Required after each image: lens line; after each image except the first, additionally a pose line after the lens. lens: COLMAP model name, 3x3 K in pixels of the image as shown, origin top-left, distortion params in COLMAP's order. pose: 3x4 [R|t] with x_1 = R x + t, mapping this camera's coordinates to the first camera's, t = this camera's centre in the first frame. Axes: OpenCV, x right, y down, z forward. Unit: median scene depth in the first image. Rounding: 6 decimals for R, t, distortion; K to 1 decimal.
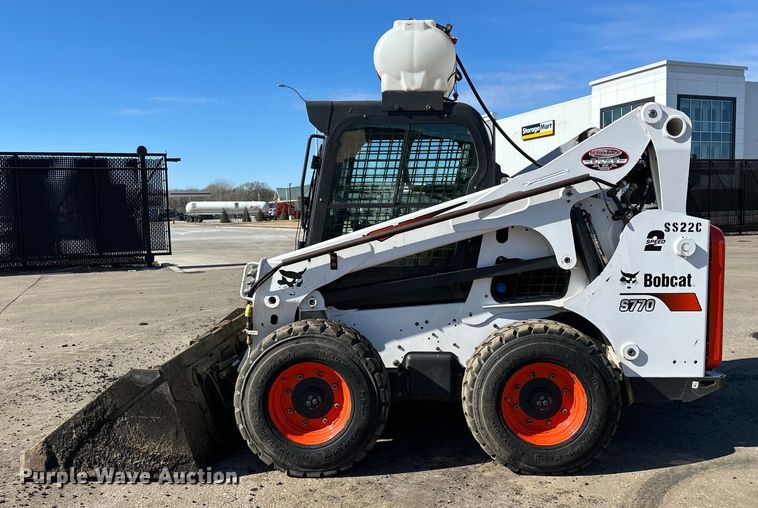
lens RADIAL K [[618.0, 0, 409.2], [0, 618.0, 257.9], [0, 0, 1]] dist [0.099750, -0.151232]
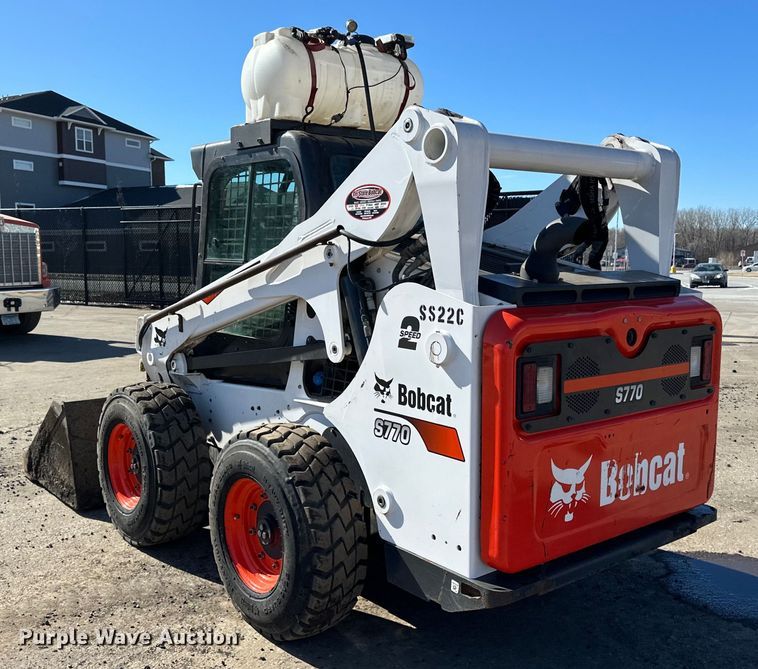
lens RADIAL K [[813.7, 0, 320.8], [0, 813.7, 339.9], [0, 0, 1]] dist [0.130919, 0.001410]
pose [[0.609416, 0.100661, -0.786435, 0.966303], [-0.075085, 0.994777, 0.069144, -0.069124], [0.789287, 0.016912, 0.613791, 0.429987]]
